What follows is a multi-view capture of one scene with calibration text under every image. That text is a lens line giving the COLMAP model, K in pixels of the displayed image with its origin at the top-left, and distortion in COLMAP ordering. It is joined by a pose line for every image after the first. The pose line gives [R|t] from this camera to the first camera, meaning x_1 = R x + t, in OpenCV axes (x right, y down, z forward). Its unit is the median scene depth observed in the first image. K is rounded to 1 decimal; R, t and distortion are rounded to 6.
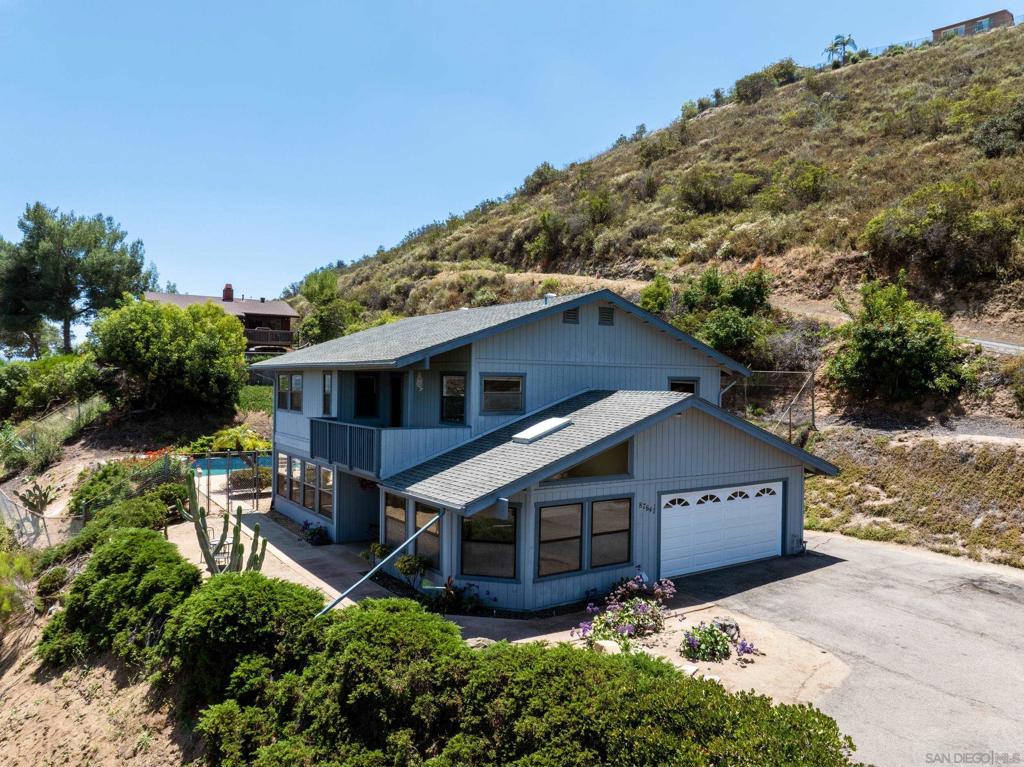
lens RADIAL K [[723.3, 0, 517.4], [0, 723.3, 384.3], [0, 0, 1]] dist [-0.042793, 0.011371]
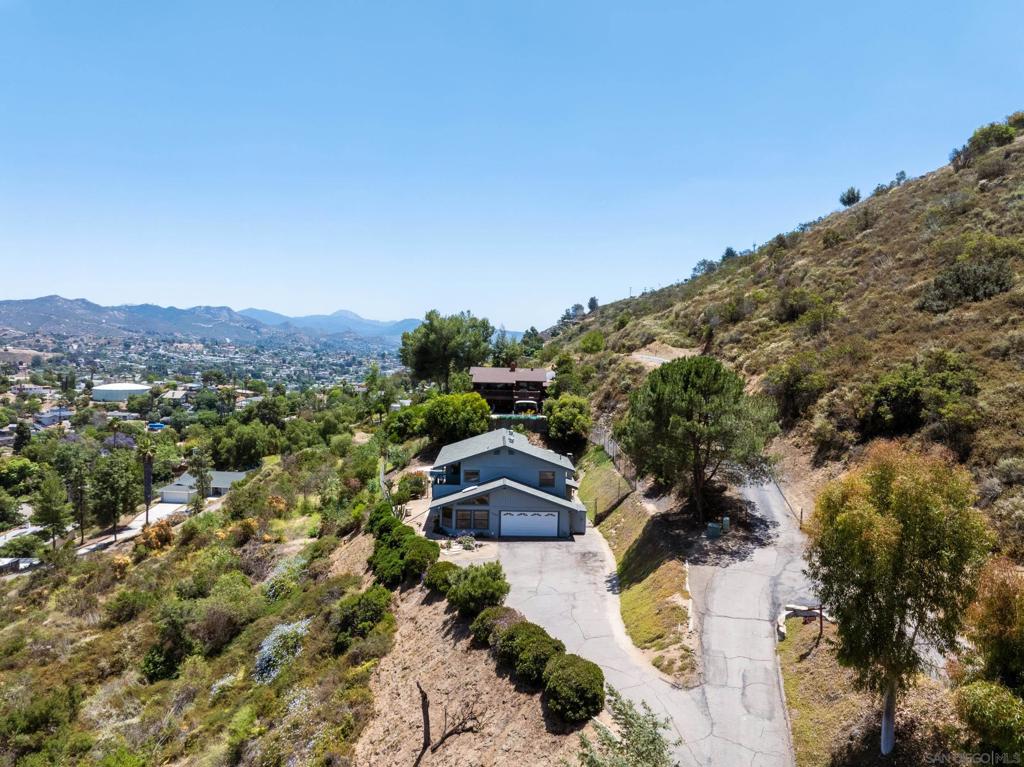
lens RADIAL K [[723.3, 0, 518.3], [0, 723.3, 386.9], [0, 0, 1]] dist [-0.042793, 0.011371]
pose [[0.842807, 0.039271, -0.536782, 1.857728], [-0.013250, 0.998546, 0.052250, -0.551844], [0.538053, -0.036924, 0.842102, -1.635750]]
